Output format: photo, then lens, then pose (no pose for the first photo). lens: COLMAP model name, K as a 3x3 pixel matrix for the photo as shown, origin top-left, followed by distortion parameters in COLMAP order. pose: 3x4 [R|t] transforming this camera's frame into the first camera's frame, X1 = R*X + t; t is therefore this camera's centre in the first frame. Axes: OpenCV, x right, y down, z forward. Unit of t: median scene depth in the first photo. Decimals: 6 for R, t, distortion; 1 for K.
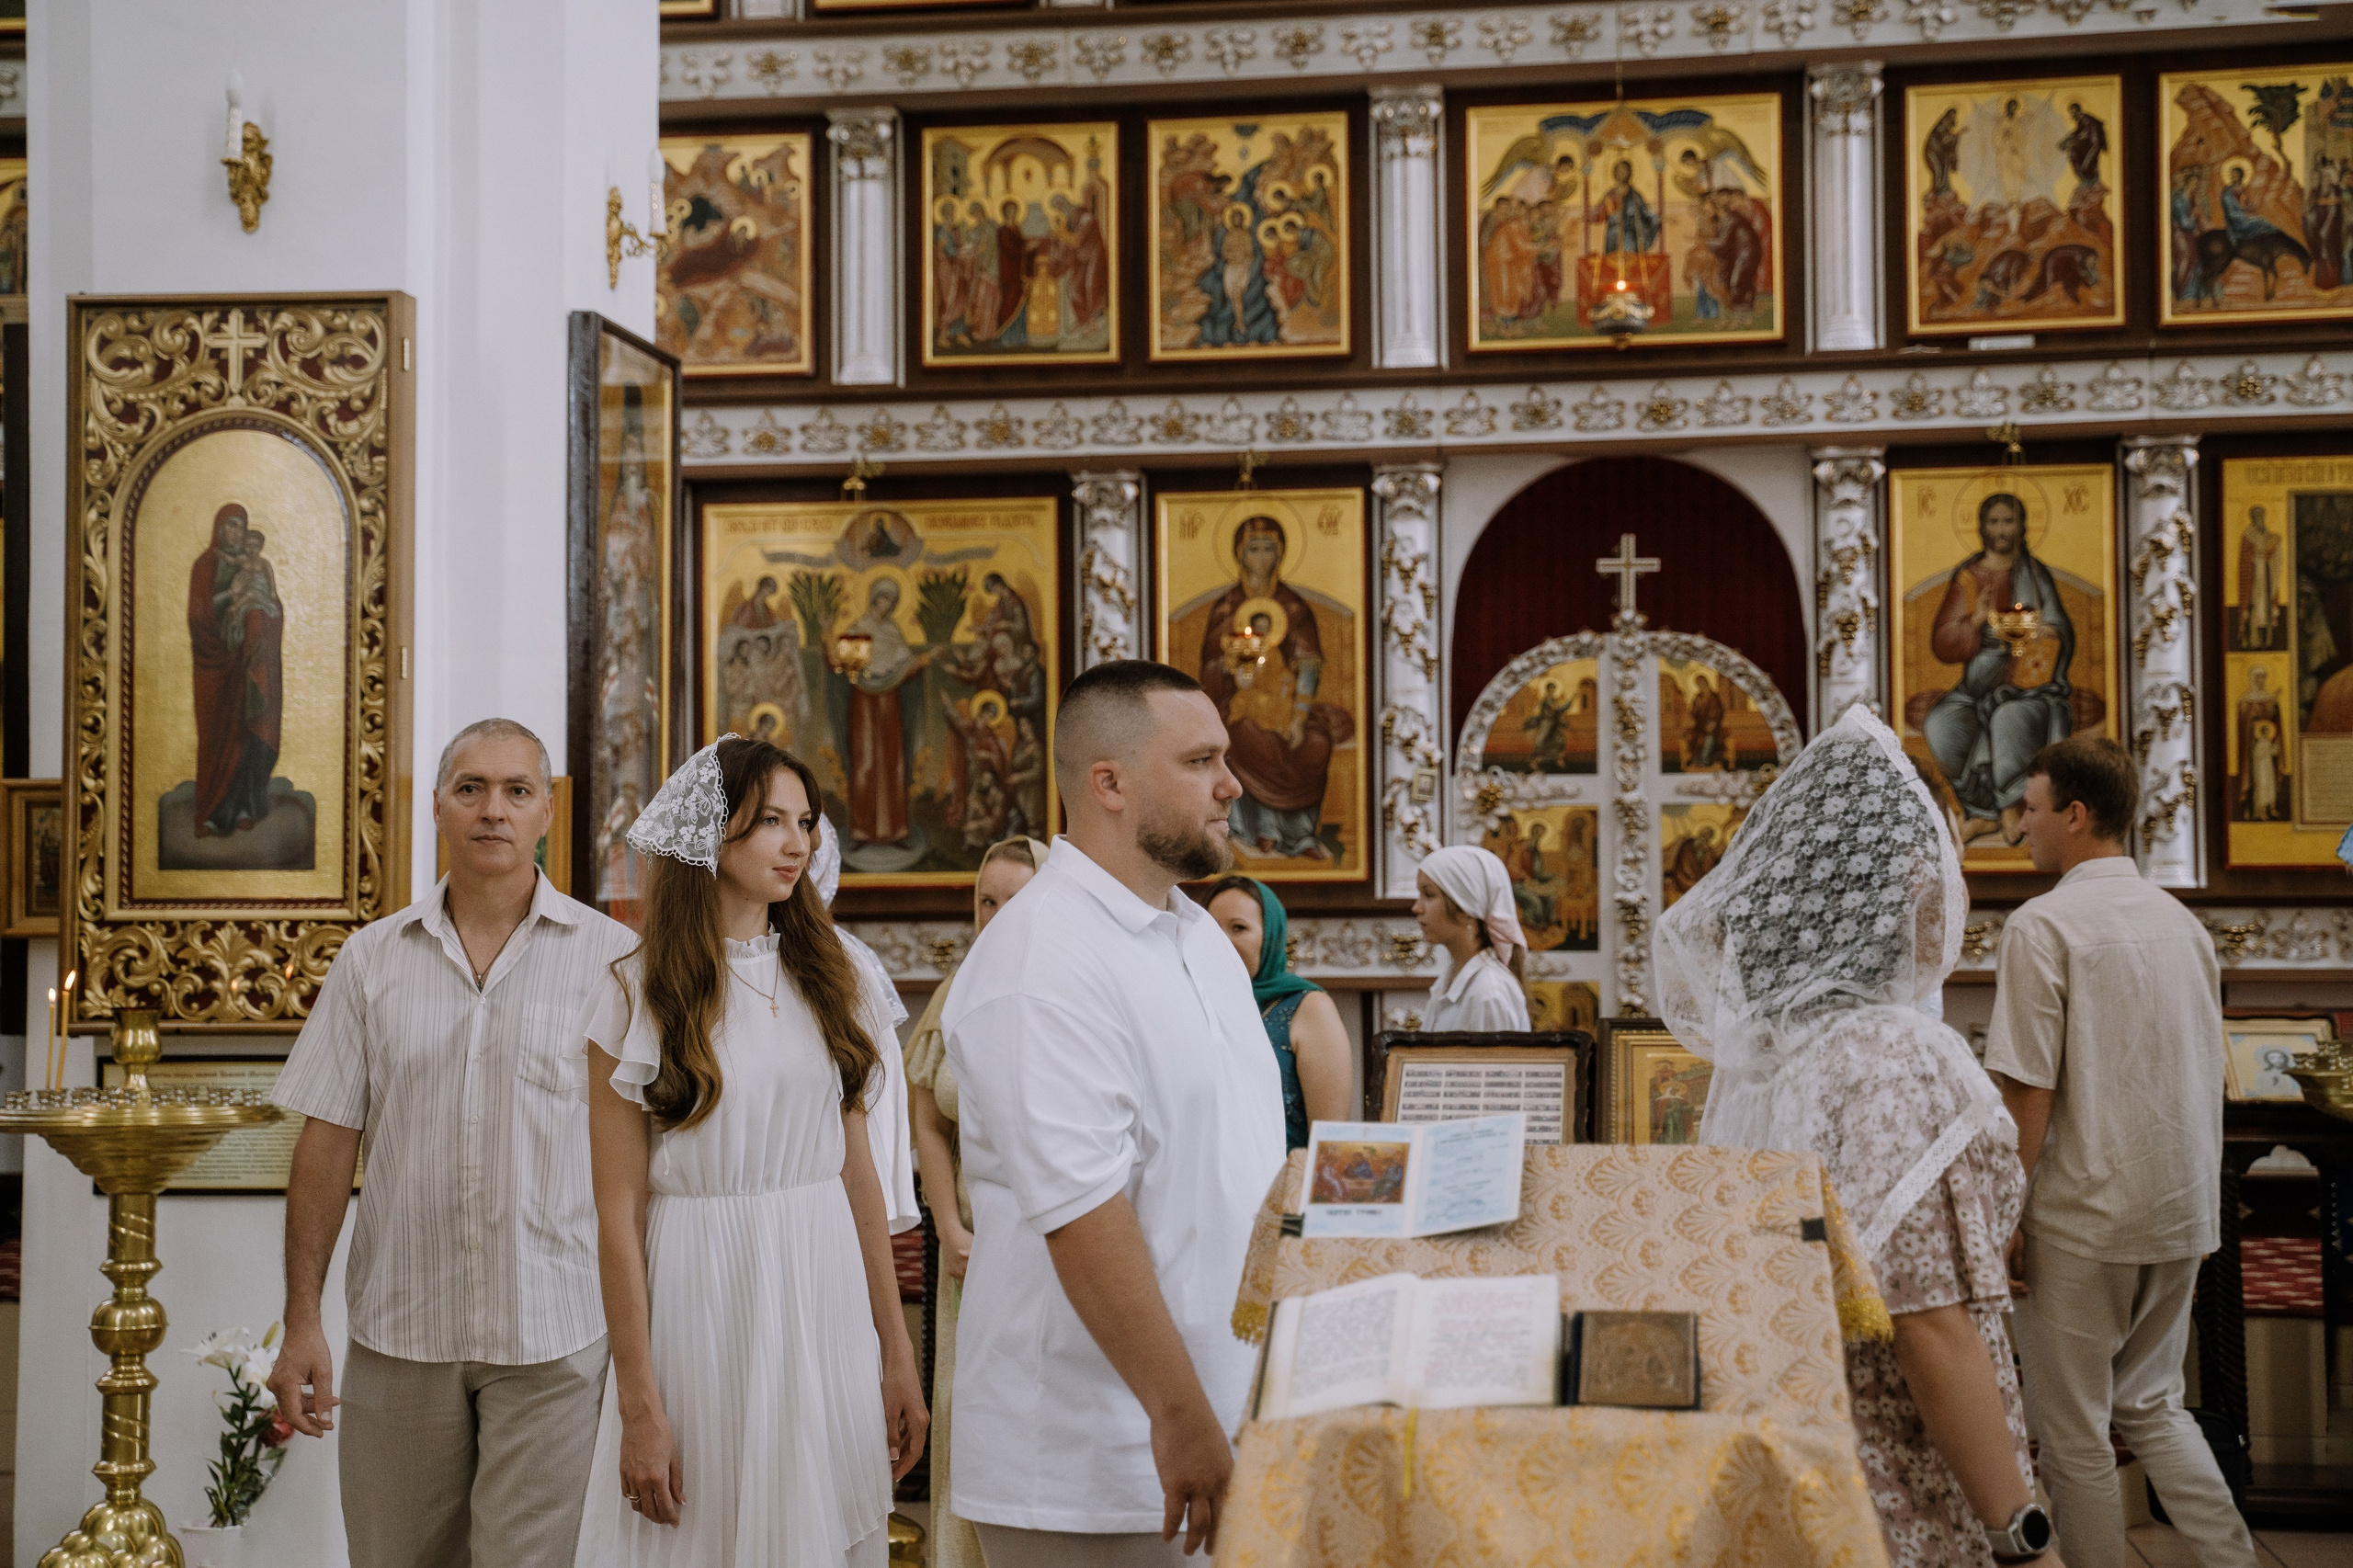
lens RADIAL K [[3623.6, 0, 1122.4], [0, 3623.6, 751.0], [0, 0, 1]] dist [0.093450, 0.330139]
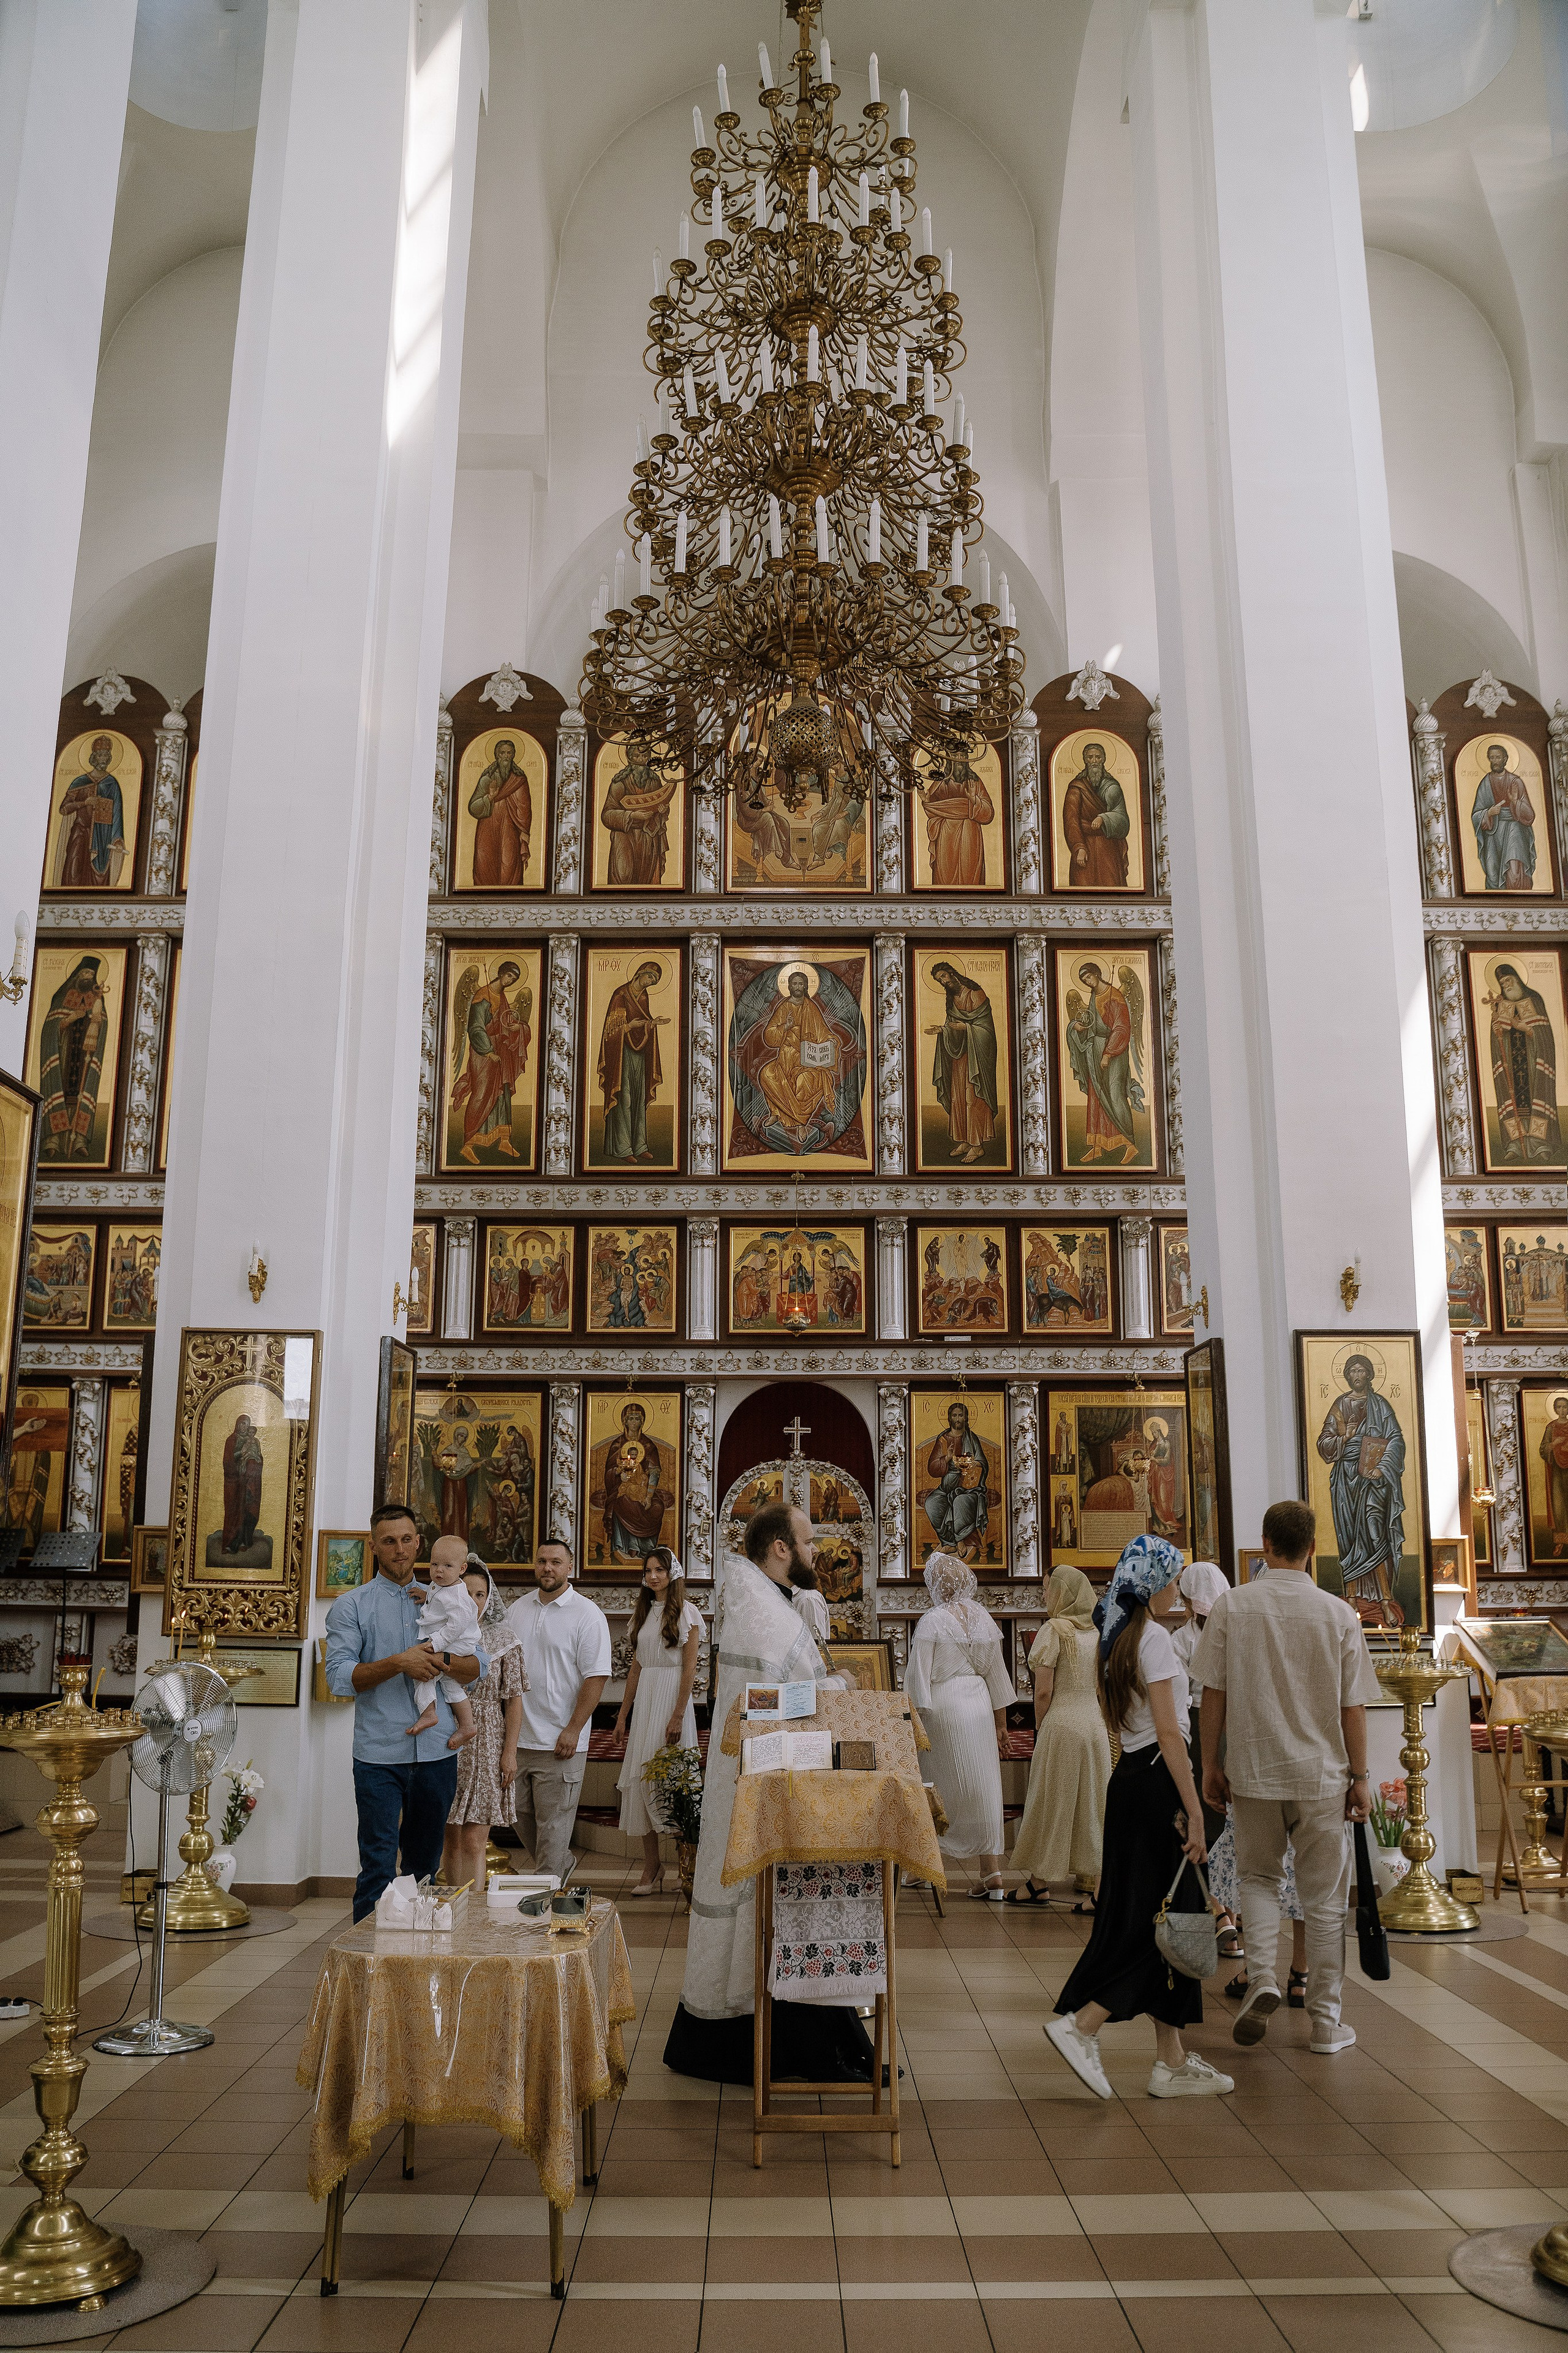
lens RADIAL K [[1789.4, 0, 760.0], [0, 1789.4, 1256.4], [0, 0, 1]] dist [-0.105877, 0.094954]
pose [[0.991521, 0.035202, 0.125088, -0.026375], [-0.018416, 0.990959, -0.132897, -0.010458], [-0.128635, 0.129466, 0.983205, -0.101254]]
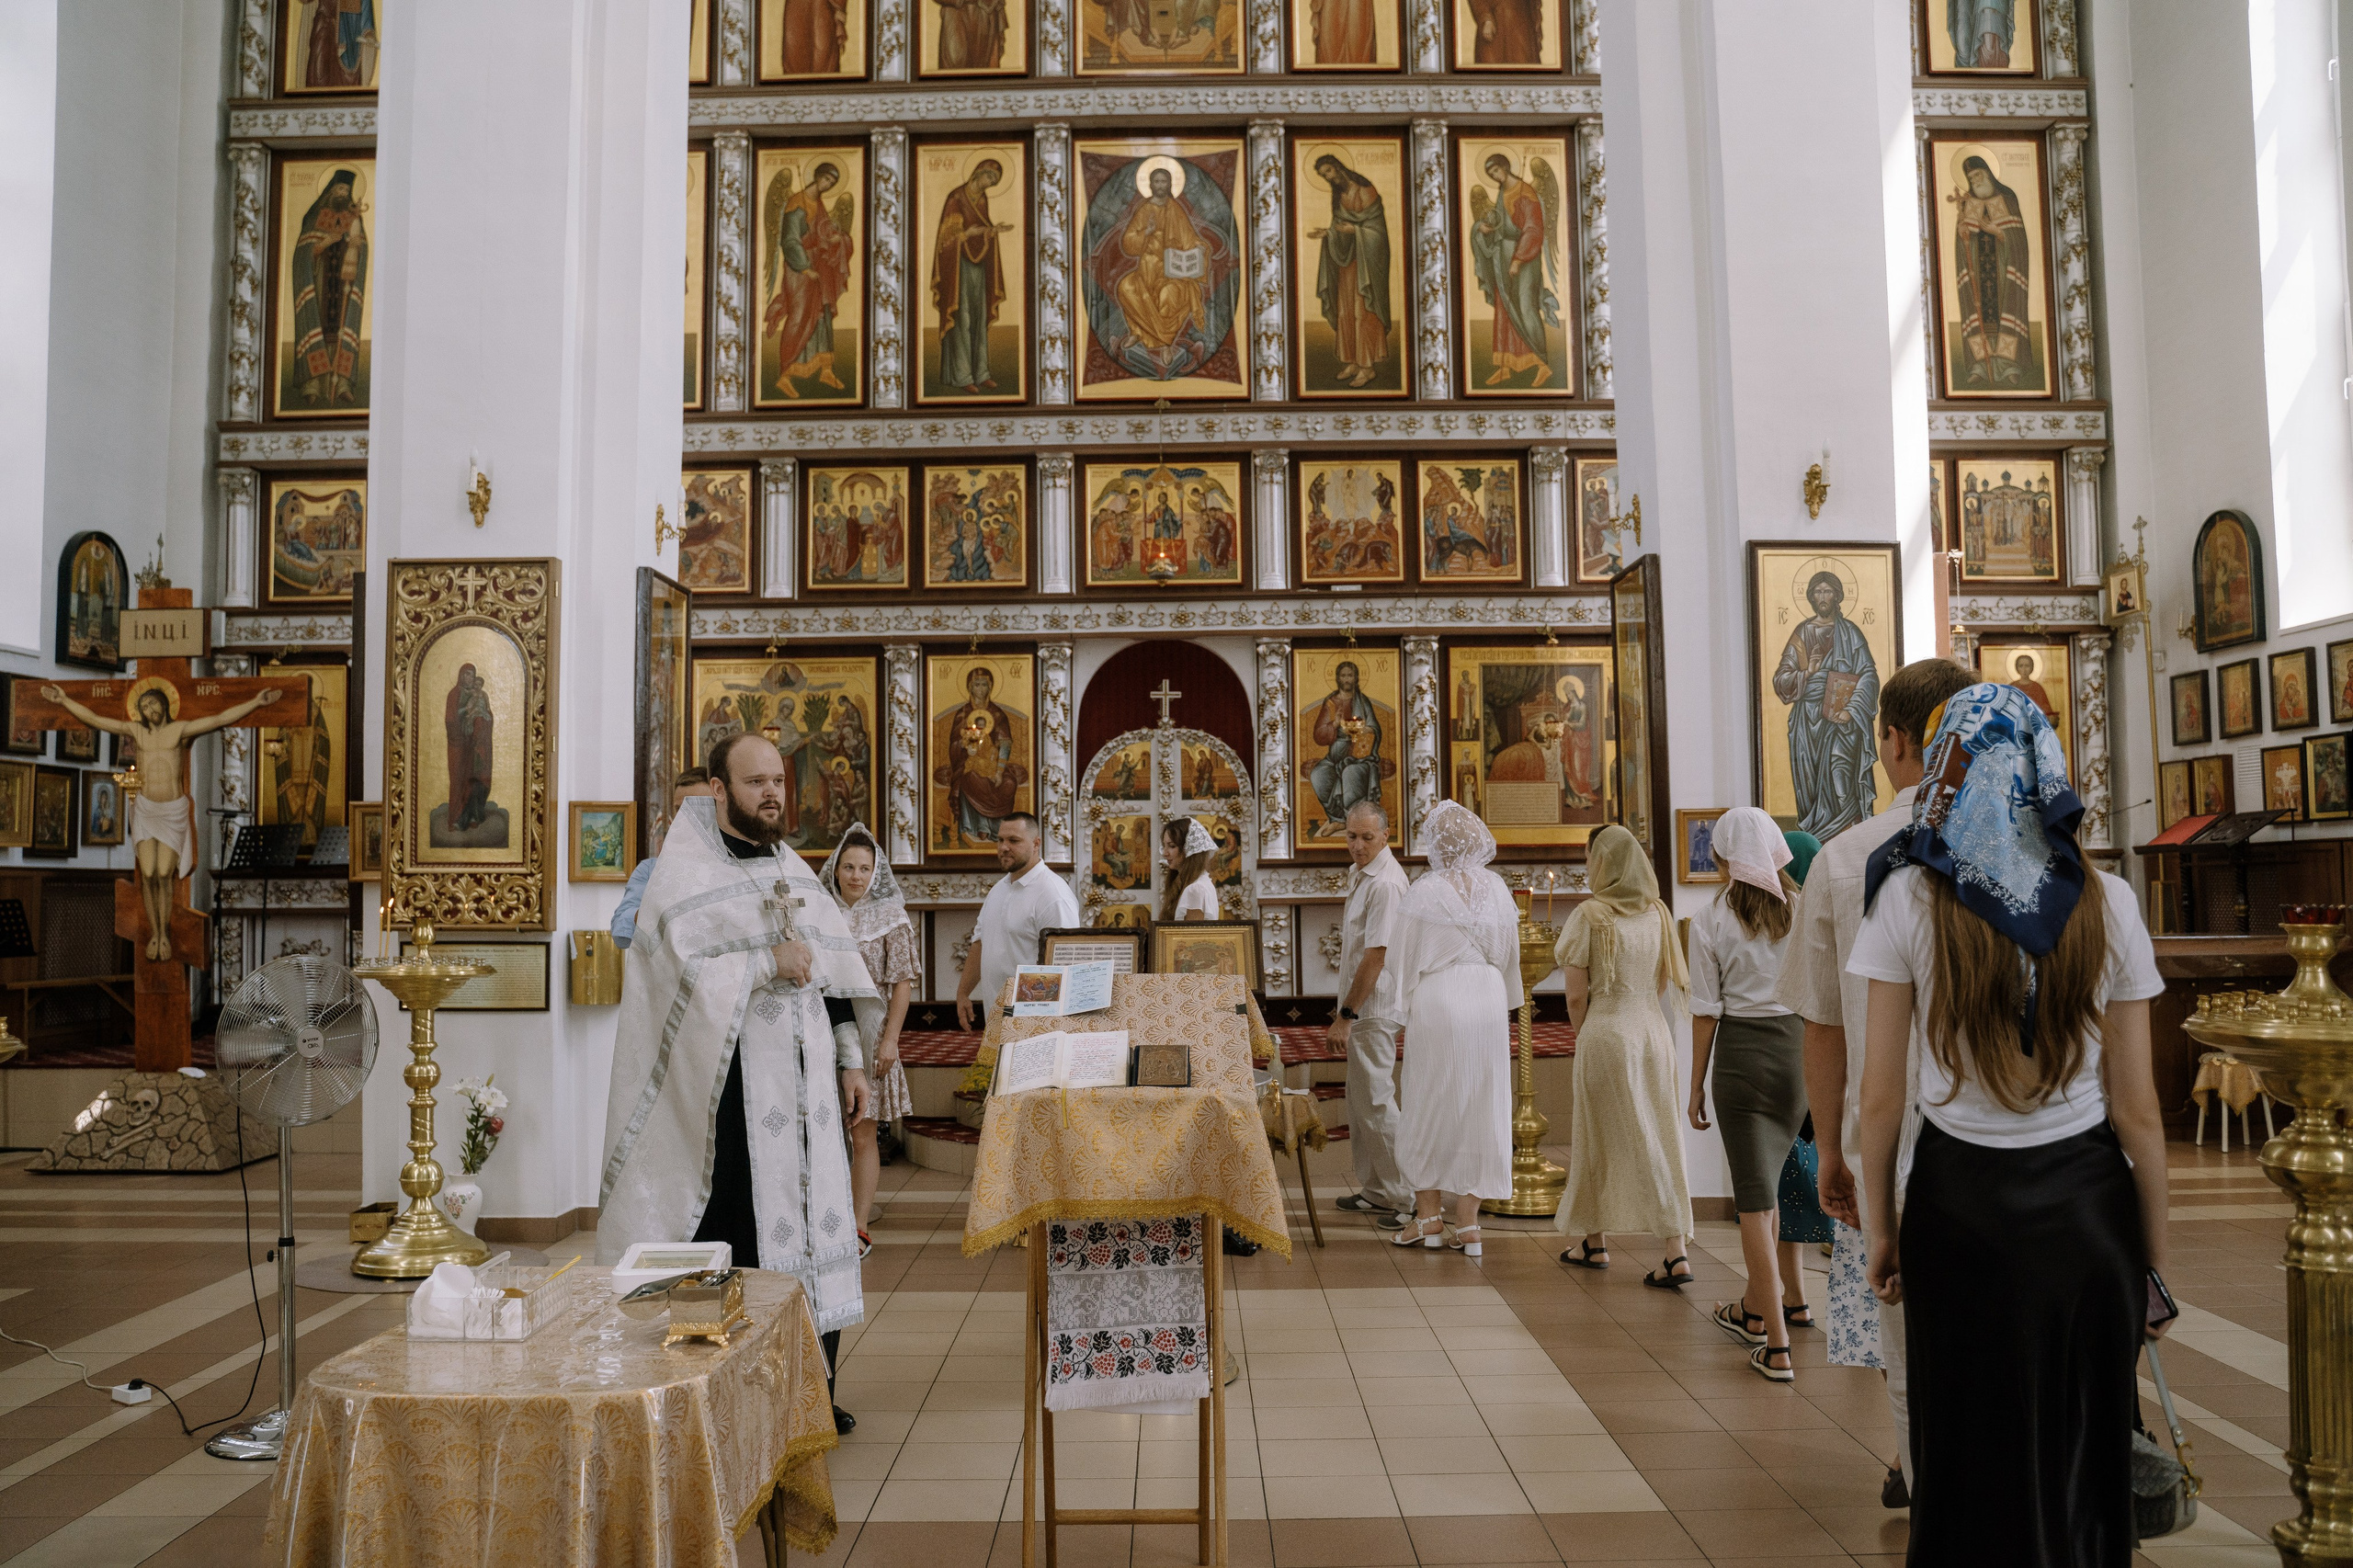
lens RADIAL K [[1892.5, 0, 1161.1], [0, 1892.5, 780.0], [0, 0, 1]] dist [-0.119981, 0.103832]
pose [[0.990797, 0.003527, 0.135313, -0.003417], [-0.003118, 0.999990, -0.003234, -0.001058], [-0.135323, 0.002782, 0.990798, -0.026933]]
